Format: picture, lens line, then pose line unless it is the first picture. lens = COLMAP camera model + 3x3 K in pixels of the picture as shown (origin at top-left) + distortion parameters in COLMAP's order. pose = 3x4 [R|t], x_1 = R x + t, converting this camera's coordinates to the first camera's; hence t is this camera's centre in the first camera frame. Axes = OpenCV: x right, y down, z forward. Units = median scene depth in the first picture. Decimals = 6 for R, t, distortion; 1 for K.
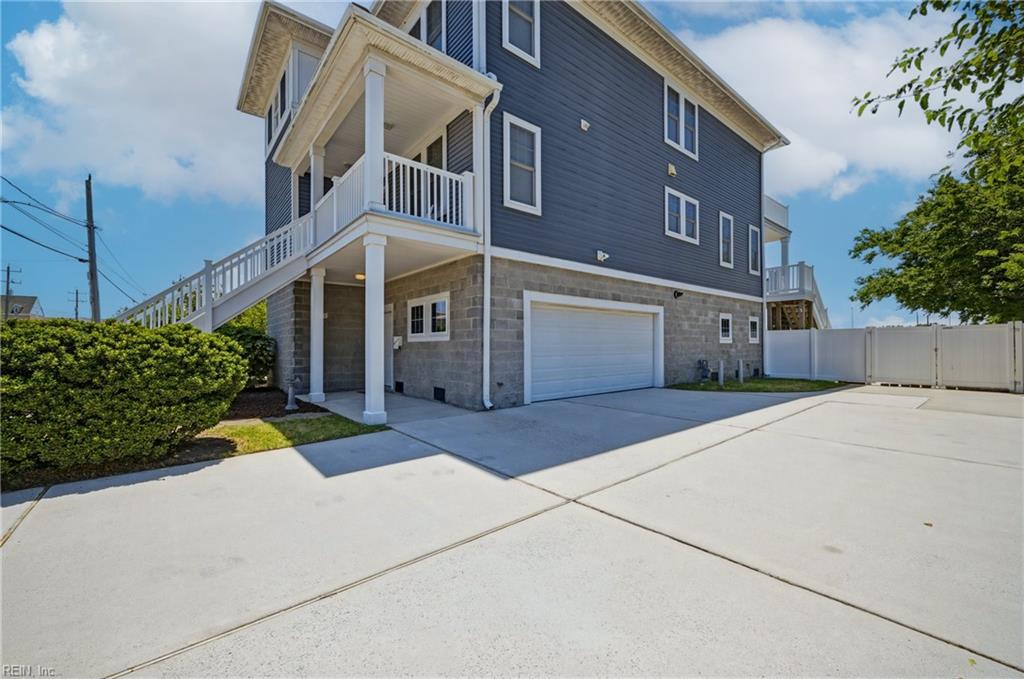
lens RADIAL K [[402.4, 0, 512.1], [0, 402.4, 342.8], [0, 0, 1]] dist [0.006462, -0.000084]
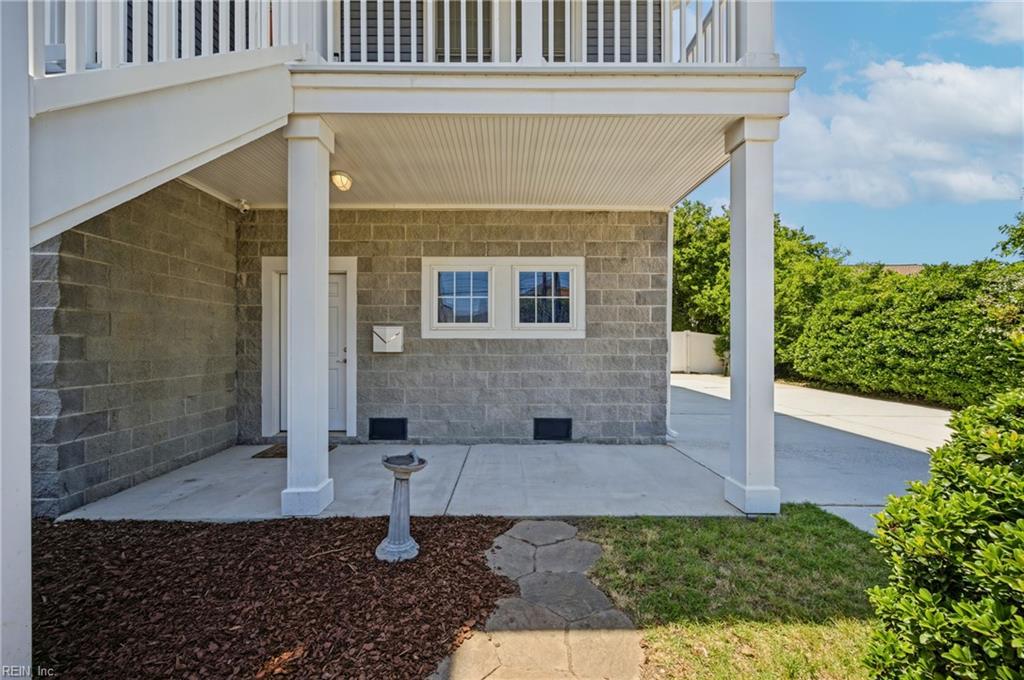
lens RADIAL K [[402.4, 0, 509.8], [0, 402.4, 342.8], [0, 0, 1]] dist [0.006462, -0.000084]
pose [[0.629089, 0.005657, 0.777313, -0.665542], [-0.013160, 0.999908, 0.003373, 0.000331], [-0.777222, -0.012351, 0.629105, 0.667708]]
